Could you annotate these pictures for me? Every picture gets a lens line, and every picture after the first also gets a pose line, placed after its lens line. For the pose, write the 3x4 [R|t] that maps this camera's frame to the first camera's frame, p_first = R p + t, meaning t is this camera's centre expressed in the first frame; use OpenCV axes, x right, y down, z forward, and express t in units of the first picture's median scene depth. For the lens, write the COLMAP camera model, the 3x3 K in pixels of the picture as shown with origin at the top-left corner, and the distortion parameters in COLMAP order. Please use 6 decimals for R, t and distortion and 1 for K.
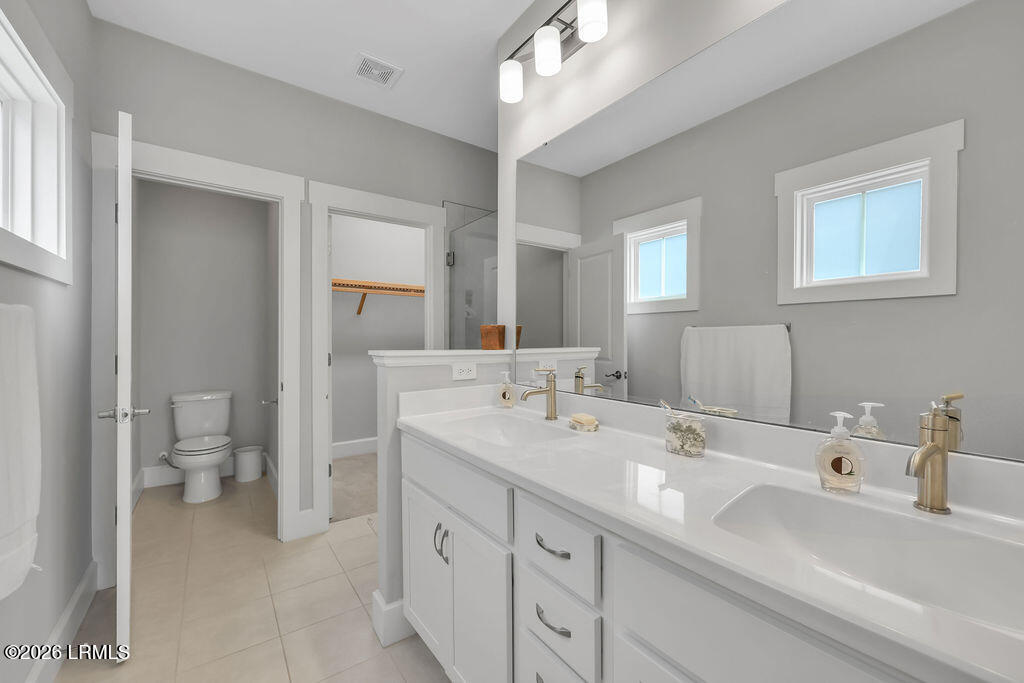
lens RADIAL K [[410.4, 0, 513.5], [0, 410.4, 344.1], [0, 0, 1]] dist [-0.002672, 0.000031]
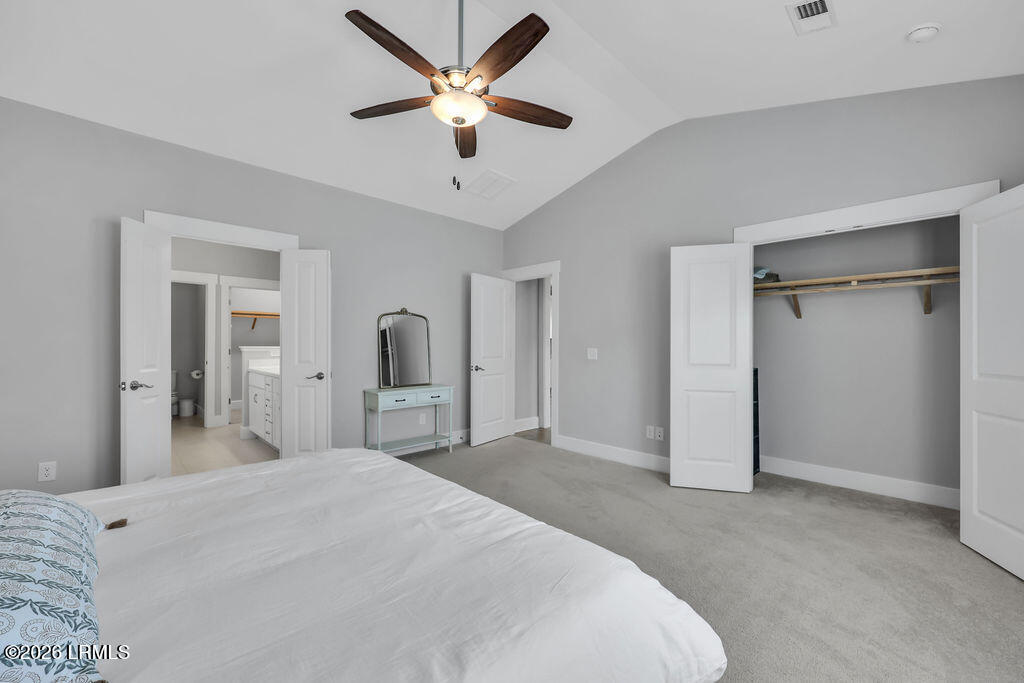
lens RADIAL K [[410.4, 0, 513.5], [0, 410.4, 344.1], [0, 0, 1]] dist [-0.002672, 0.000031]
pose [[0.990389, -0.002443, 0.138286, 0.828847], [0.003802, 0.999947, -0.009563, 0.023800], [-0.138255, 0.009997, 0.990346, -1.528032]]
